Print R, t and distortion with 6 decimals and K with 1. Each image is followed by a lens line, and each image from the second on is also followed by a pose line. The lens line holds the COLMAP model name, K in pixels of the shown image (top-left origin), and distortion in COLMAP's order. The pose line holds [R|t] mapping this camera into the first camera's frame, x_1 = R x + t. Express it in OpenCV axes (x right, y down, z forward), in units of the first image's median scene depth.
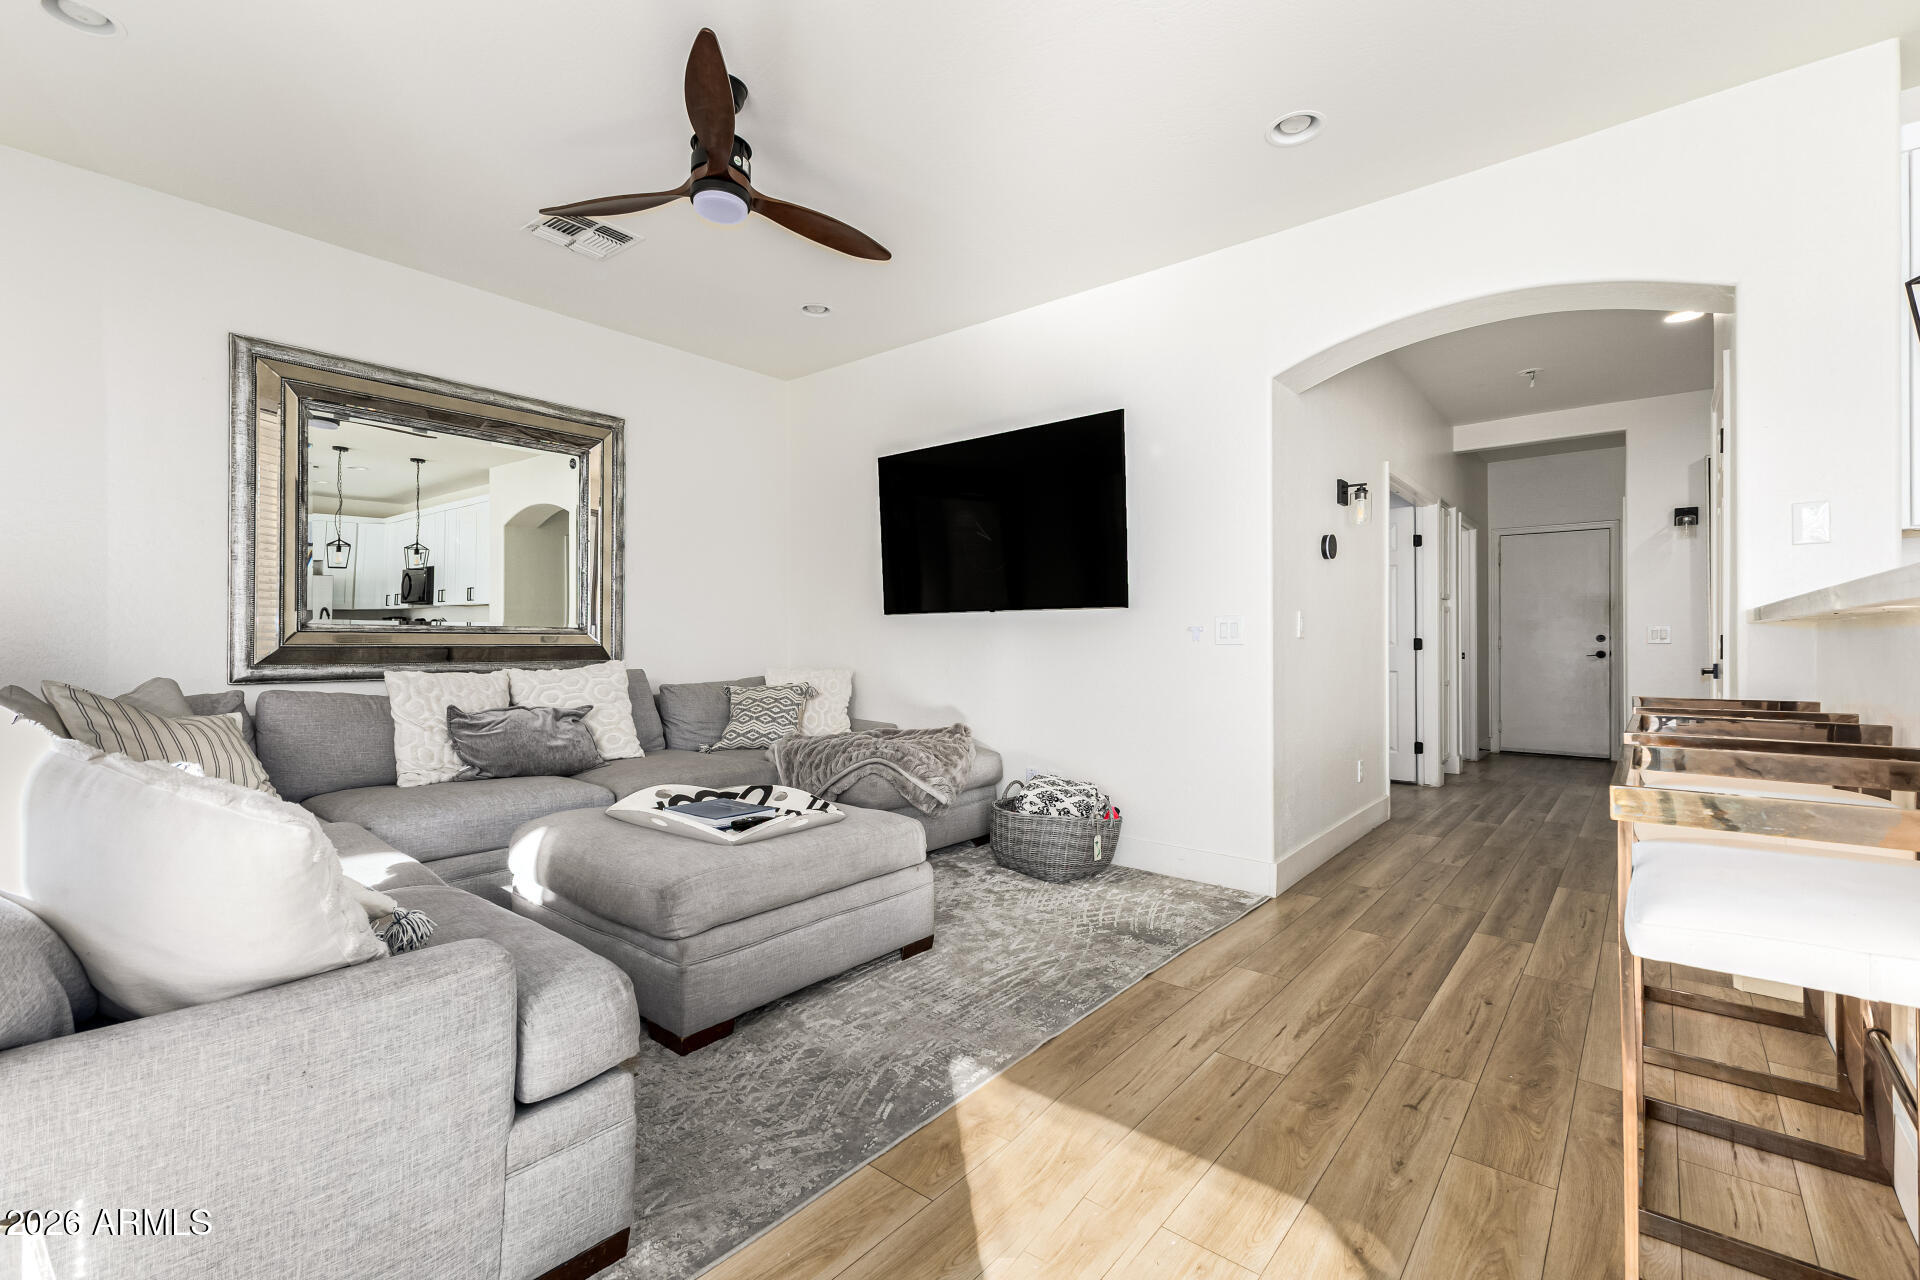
lens RADIAL K [[826.3, 0, 959.0], [0, 826.3, 639.8], [0, 0, 1]] dist [0.012661, -0.003939]
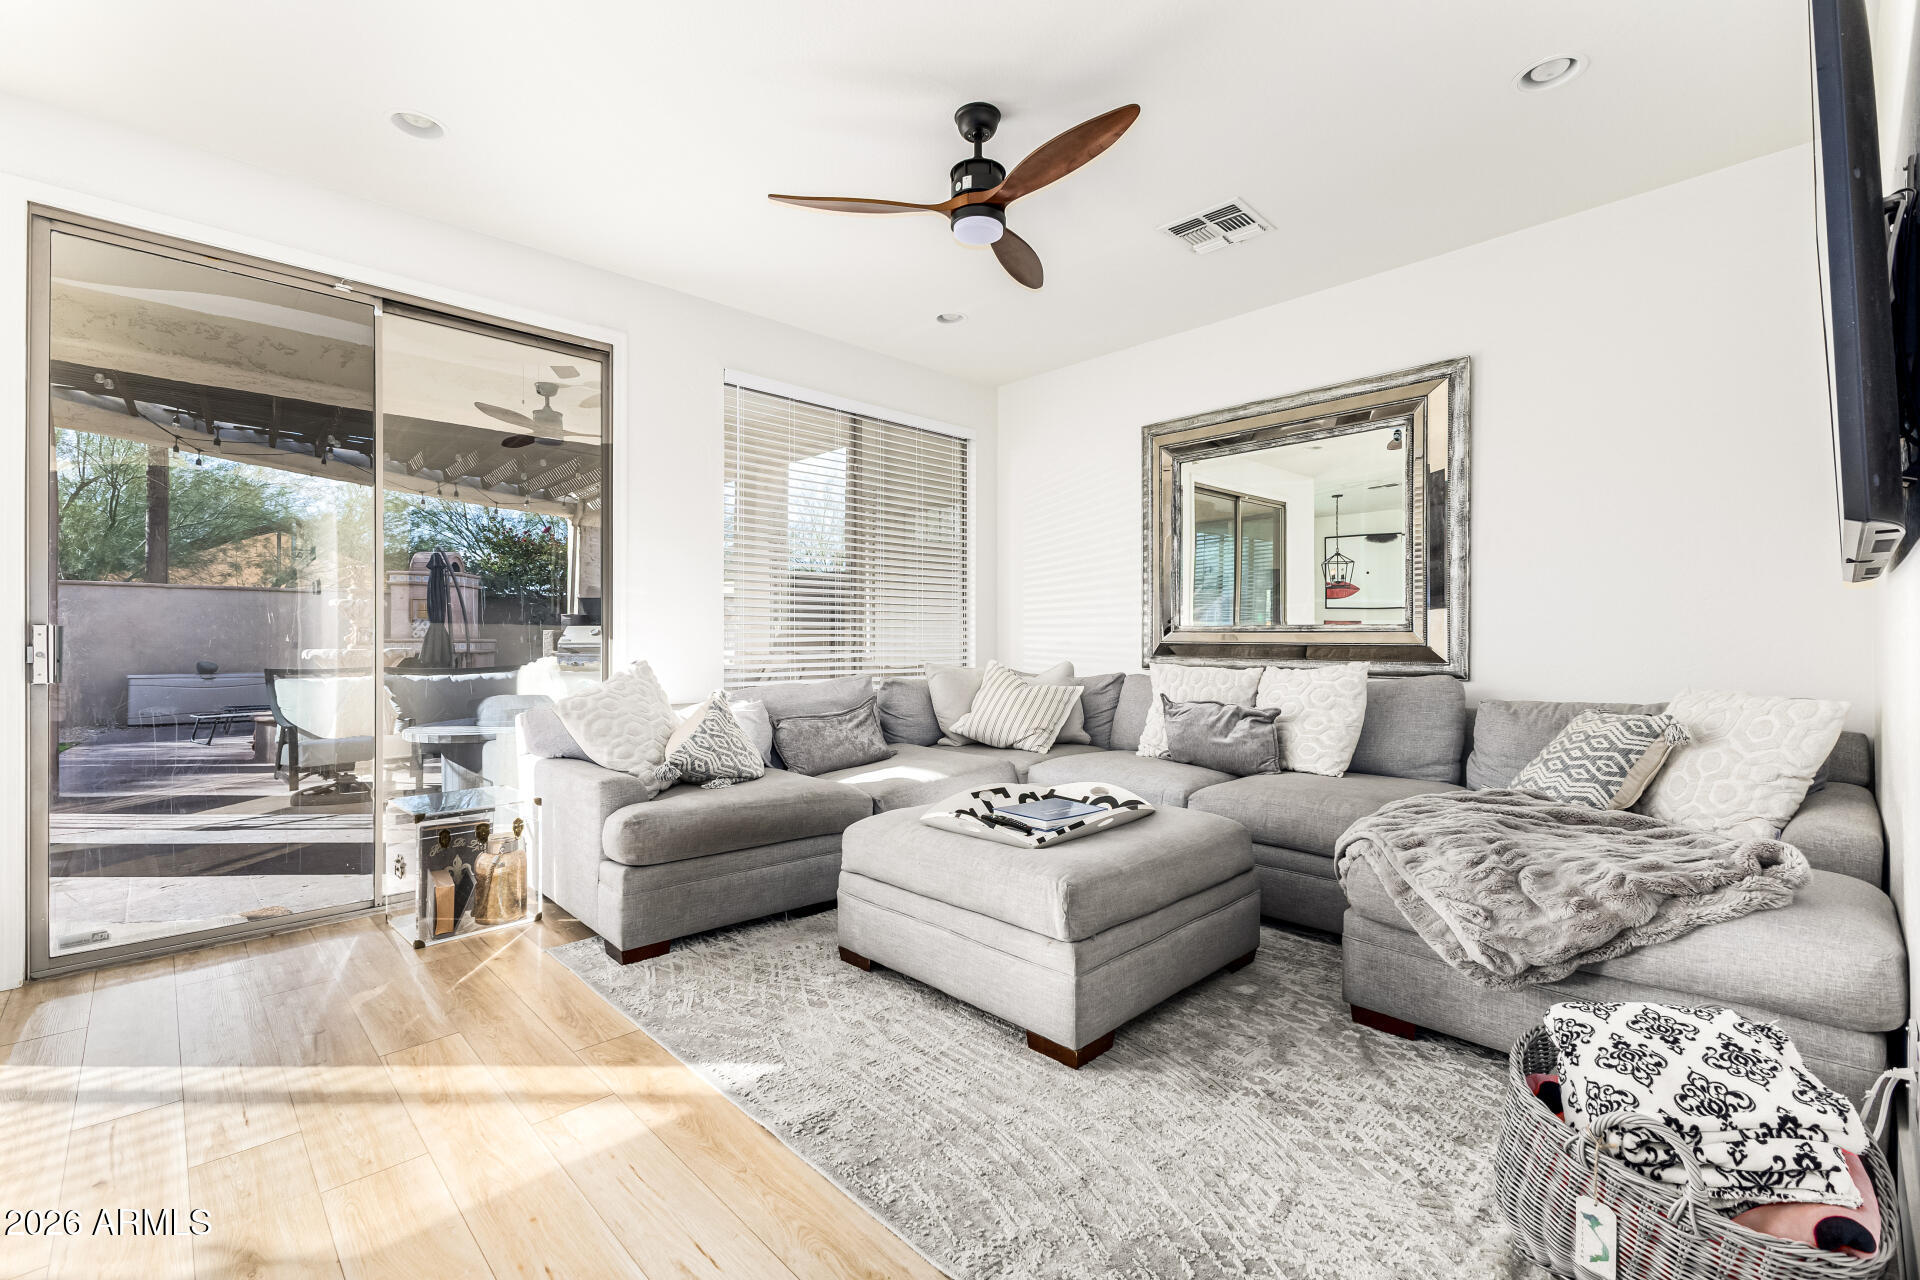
lens RADIAL K [[826.3, 0, 957.1], [0, 826.3, 635.8], [0, 0, 1]] dist [0.012661, -0.003939]
pose [[-0.105419, -0.003062, -0.994423, 0.544989], [0.000939, 0.999995, -0.003179, -0.000195], [0.994427, -0.001269, -0.105415, 0.769885]]
